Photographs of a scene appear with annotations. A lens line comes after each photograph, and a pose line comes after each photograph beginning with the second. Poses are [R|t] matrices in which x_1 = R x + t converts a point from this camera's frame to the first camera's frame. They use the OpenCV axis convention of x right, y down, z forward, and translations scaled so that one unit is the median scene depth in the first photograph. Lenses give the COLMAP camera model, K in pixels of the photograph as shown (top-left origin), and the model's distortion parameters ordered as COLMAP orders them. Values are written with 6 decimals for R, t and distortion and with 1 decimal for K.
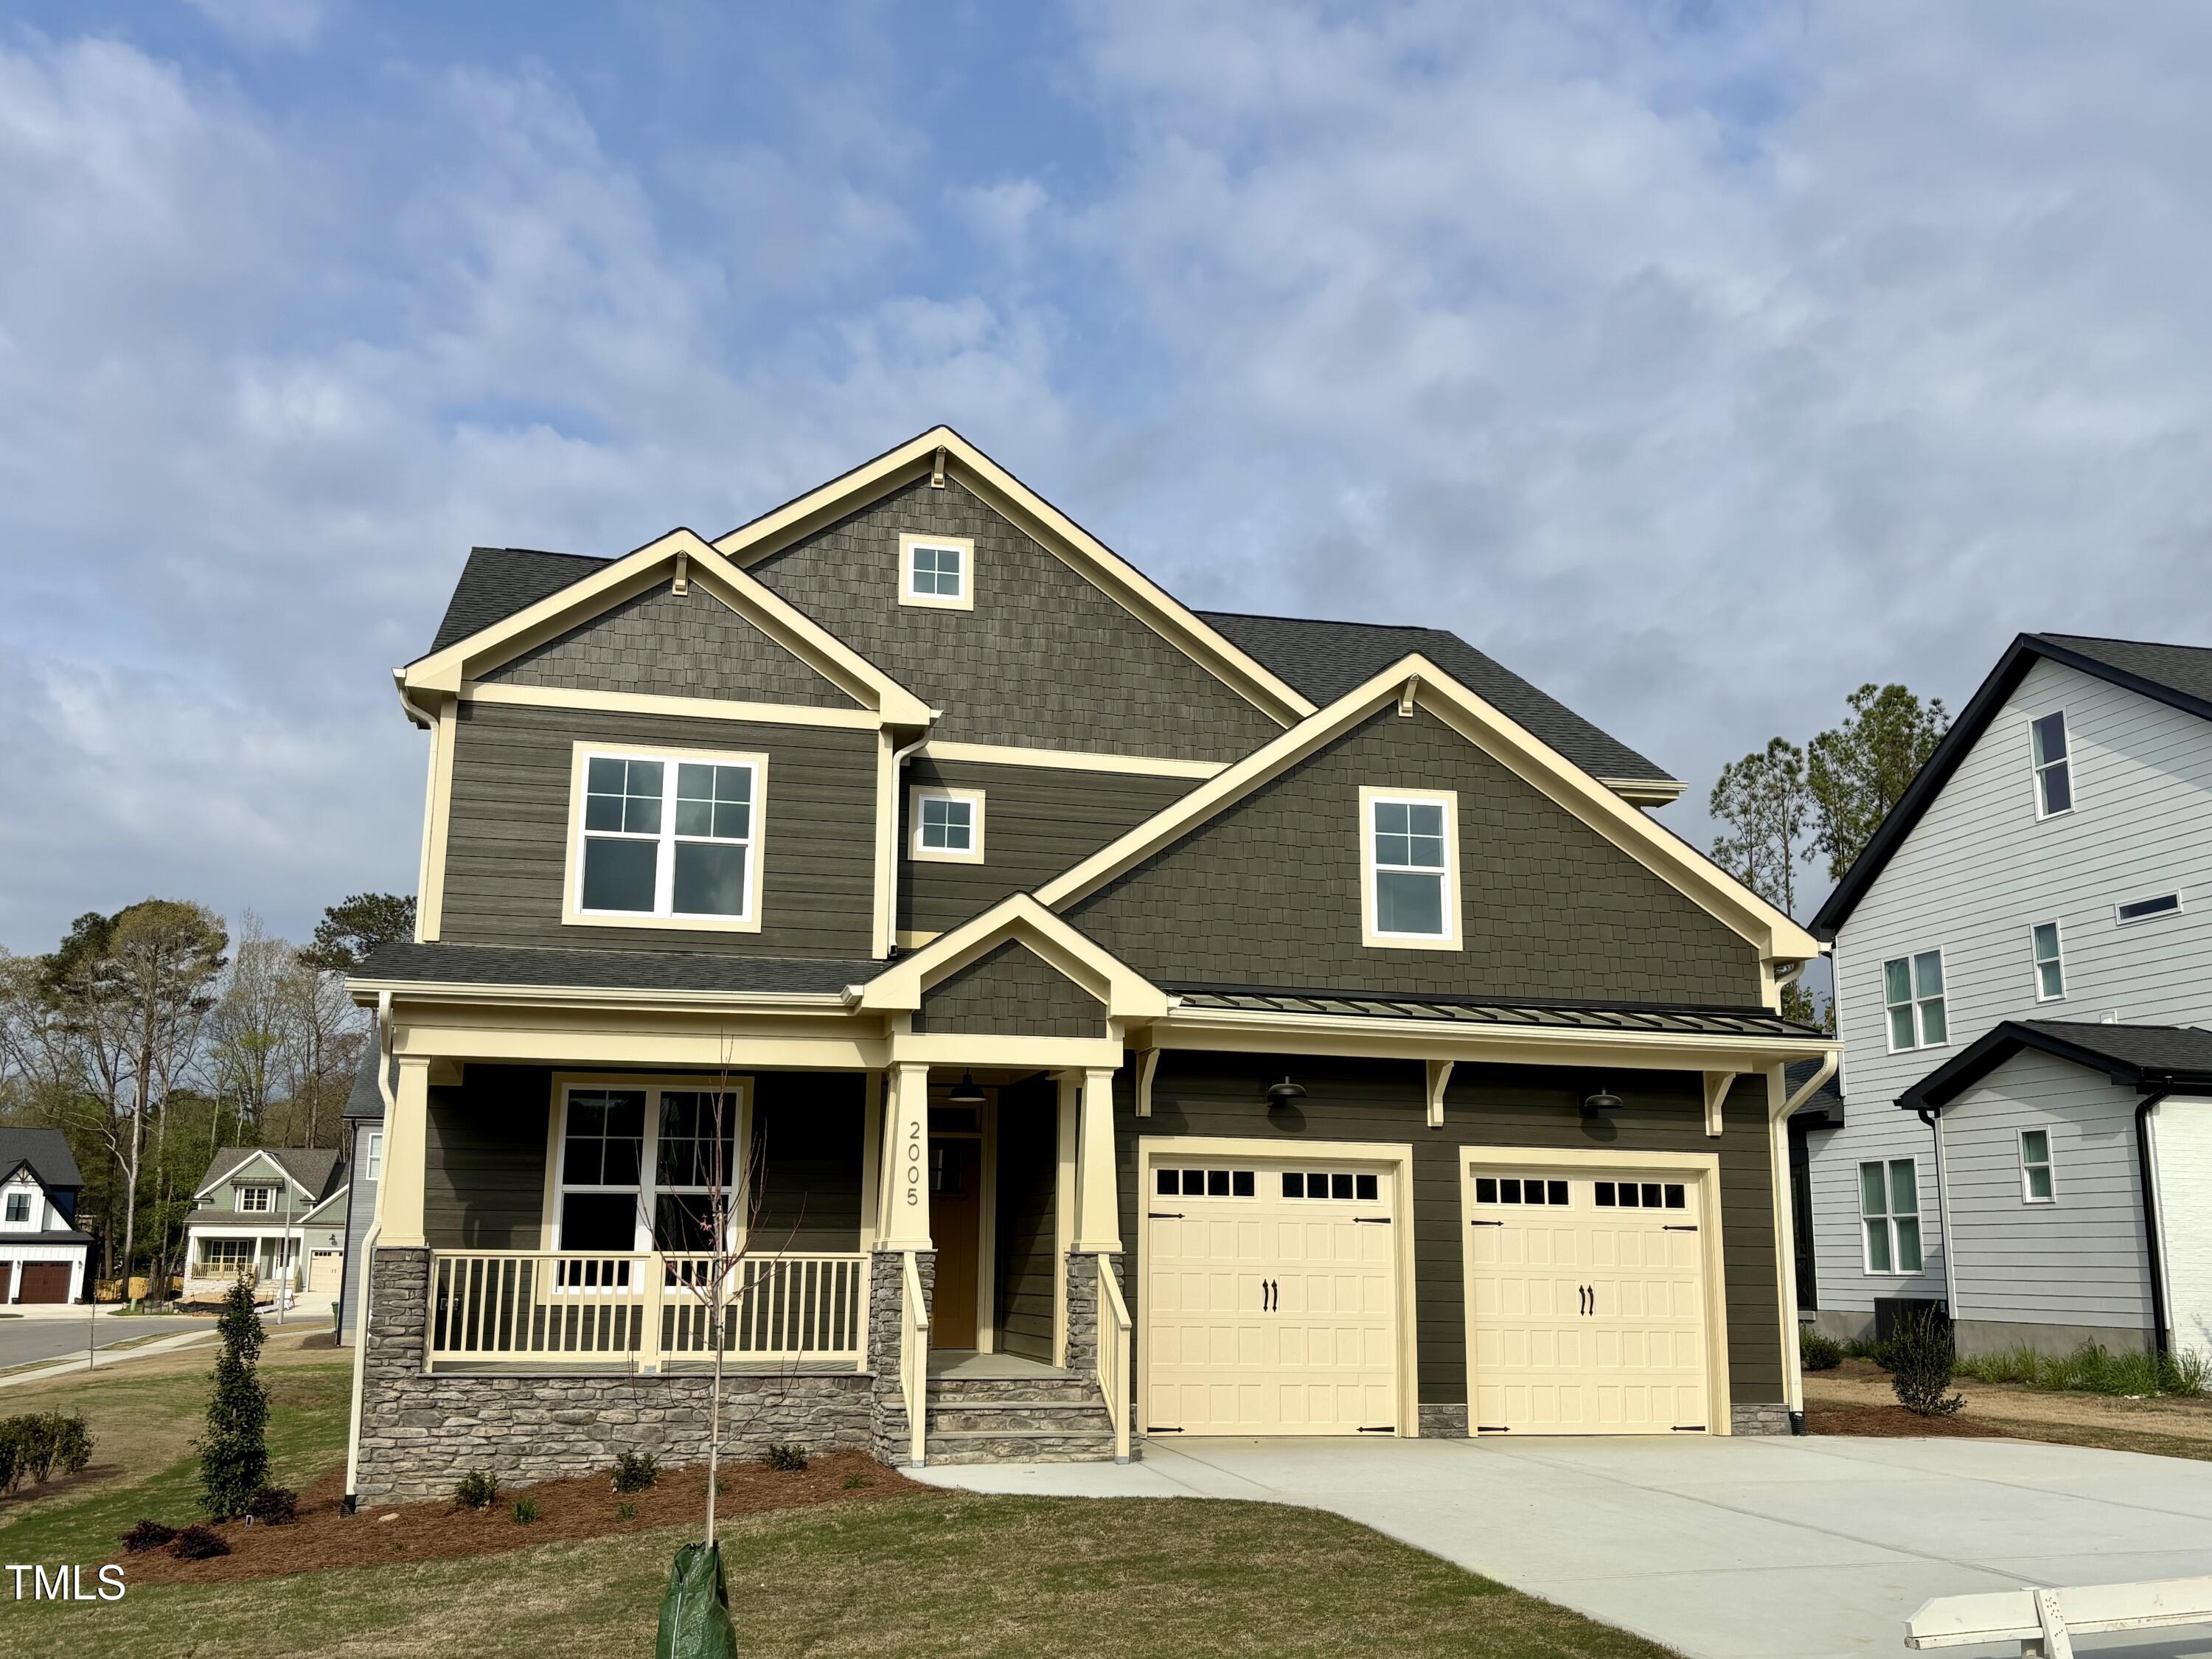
lens RADIAL K [[2088.1, 0, 1097.5], [0, 2088.1, 823.8], [0, 0, 1]] dist [0.020861, 0.000000]
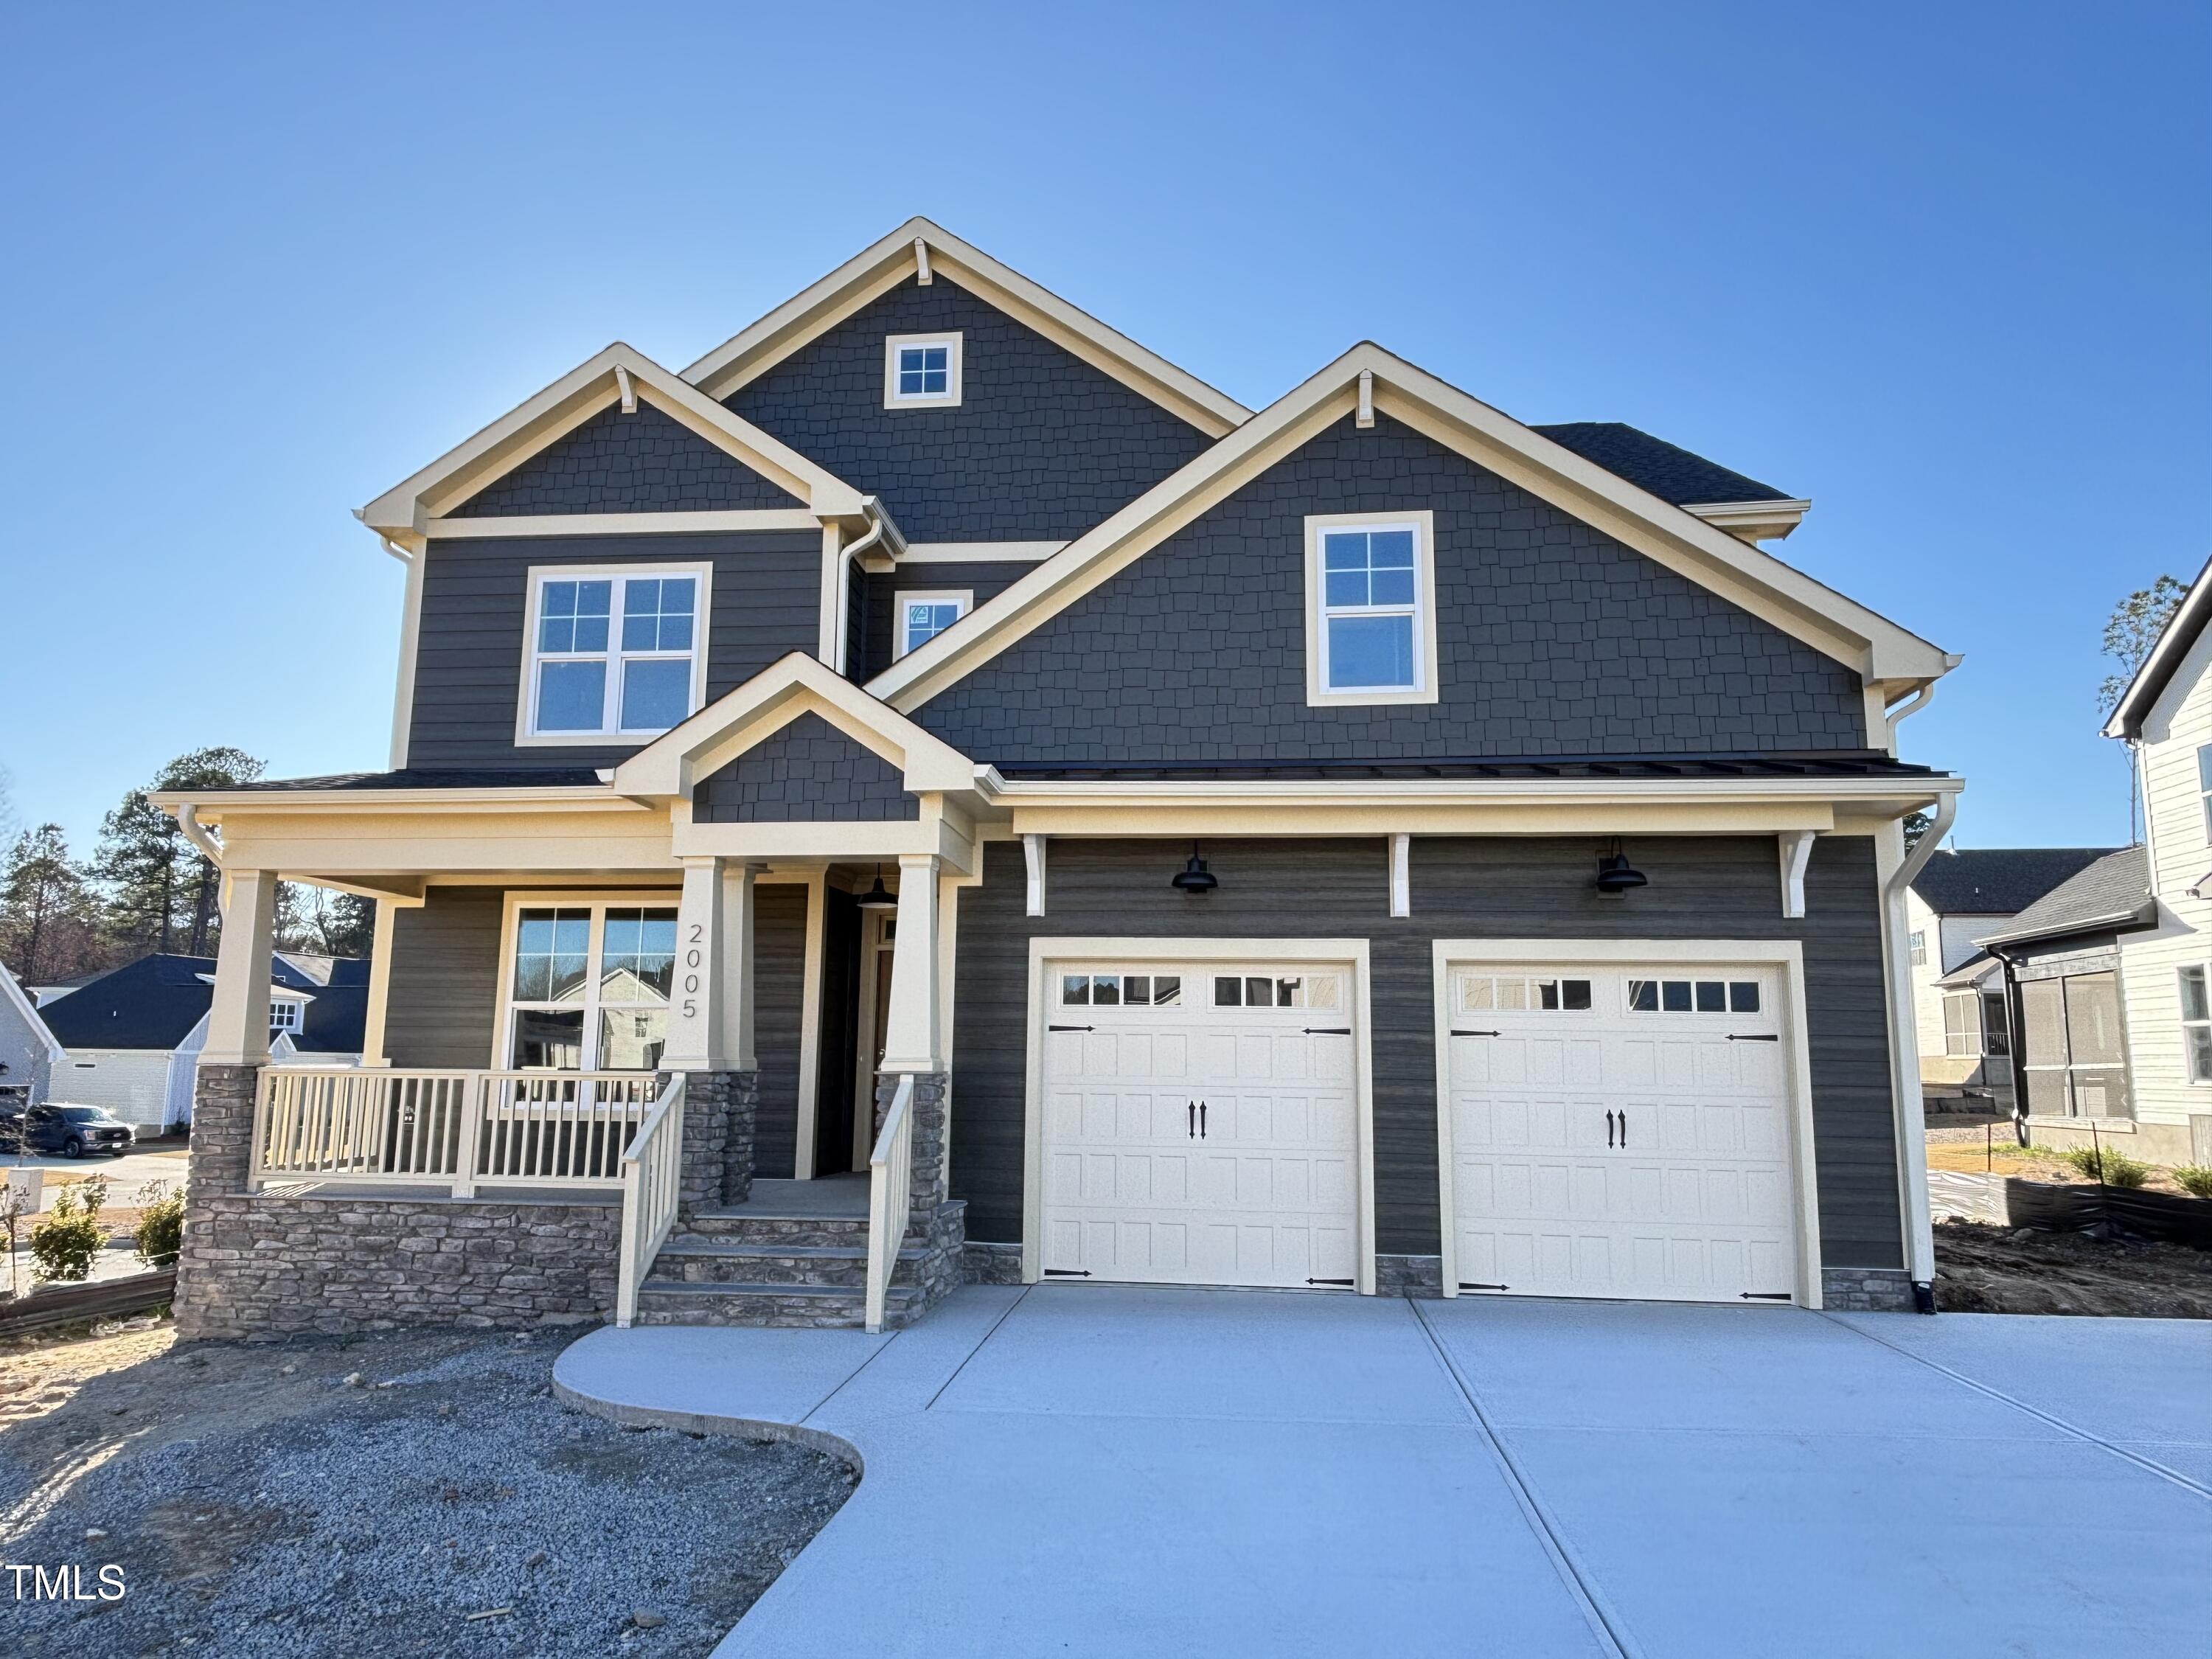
lens RADIAL K [[1447.9, 0, 1101.7], [0, 1447.9, 838.9], [0, 0, 1]] dist [0.019533, -0.021874]
pose [[0.939598, -0.051691, -0.338353, 0.244067], [0.069729, 0.996708, 0.041365, 0.082536], [0.335101, -0.062459, 0.940110, 0.429647]]
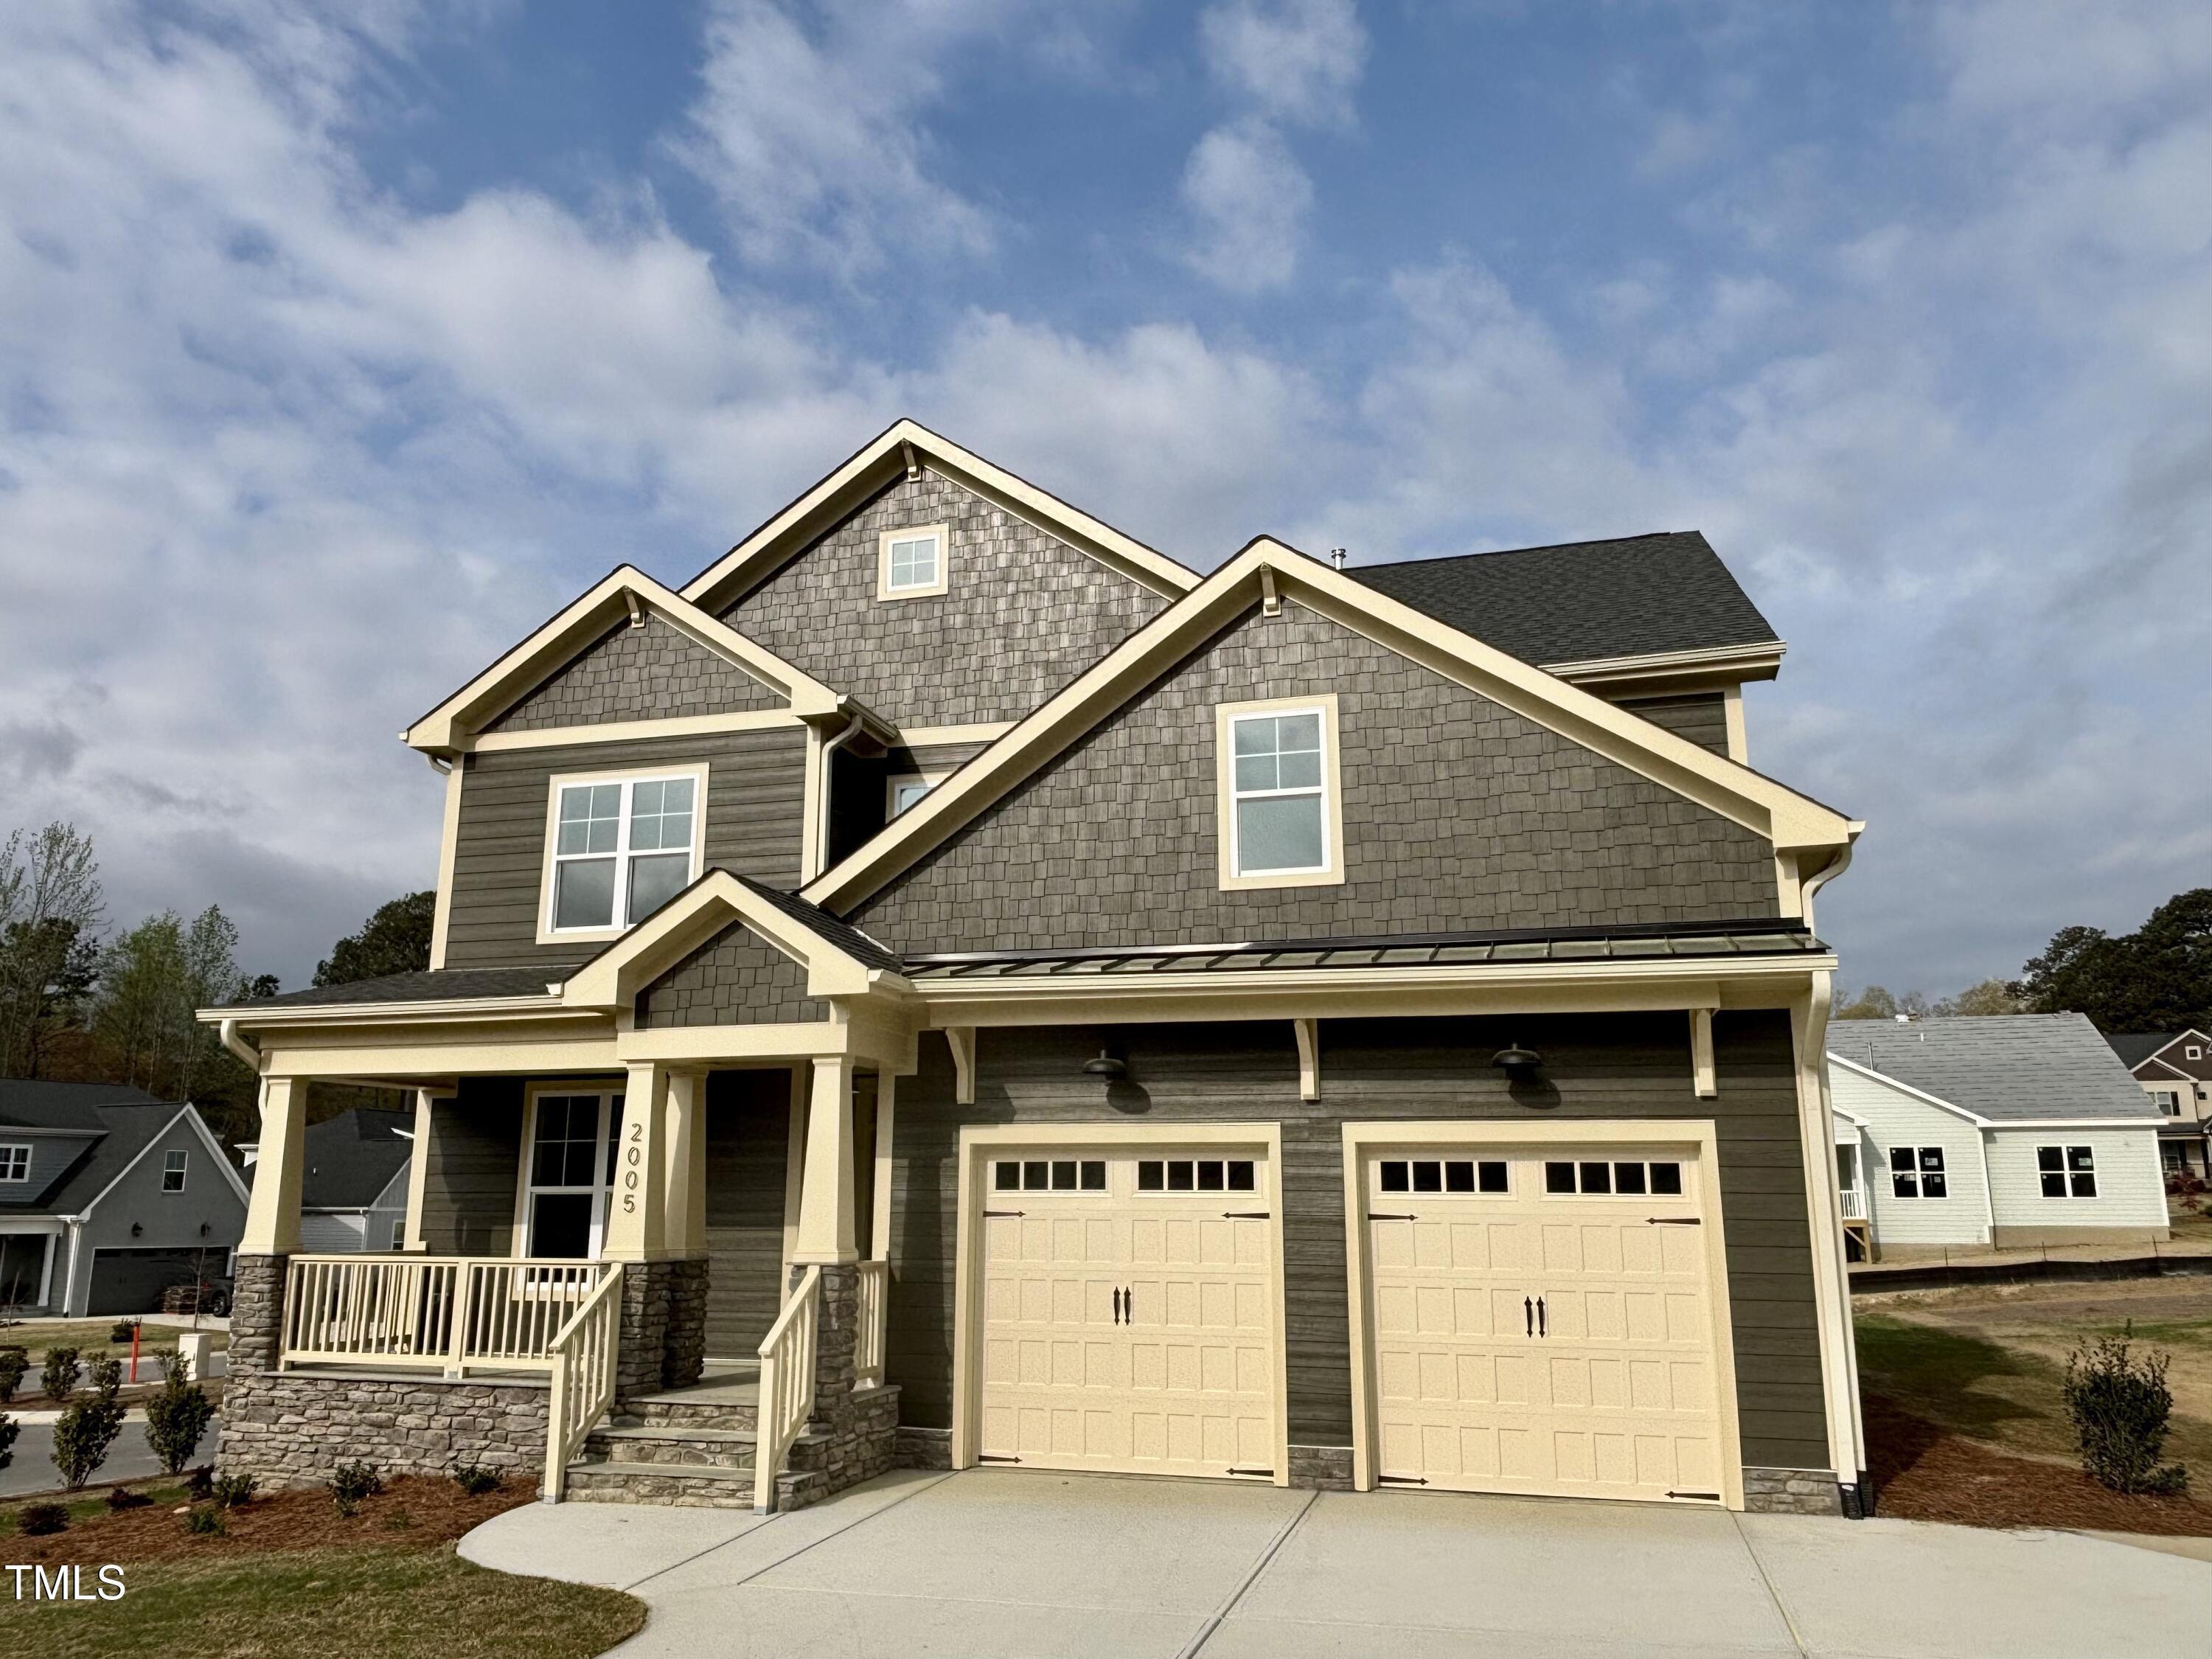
lens RADIAL K [[1629.4, 0, 1092.0], [0, 1629.4, 817.2], [0, 0, 1]] dist [0.008932, -0.016060]
pose [[0.866404, -0.122469, -0.484093, 0.408894], [0.110087, 0.992451, -0.054049, 0.059594], [0.487058, -0.006464, 0.873346, 0.399520]]
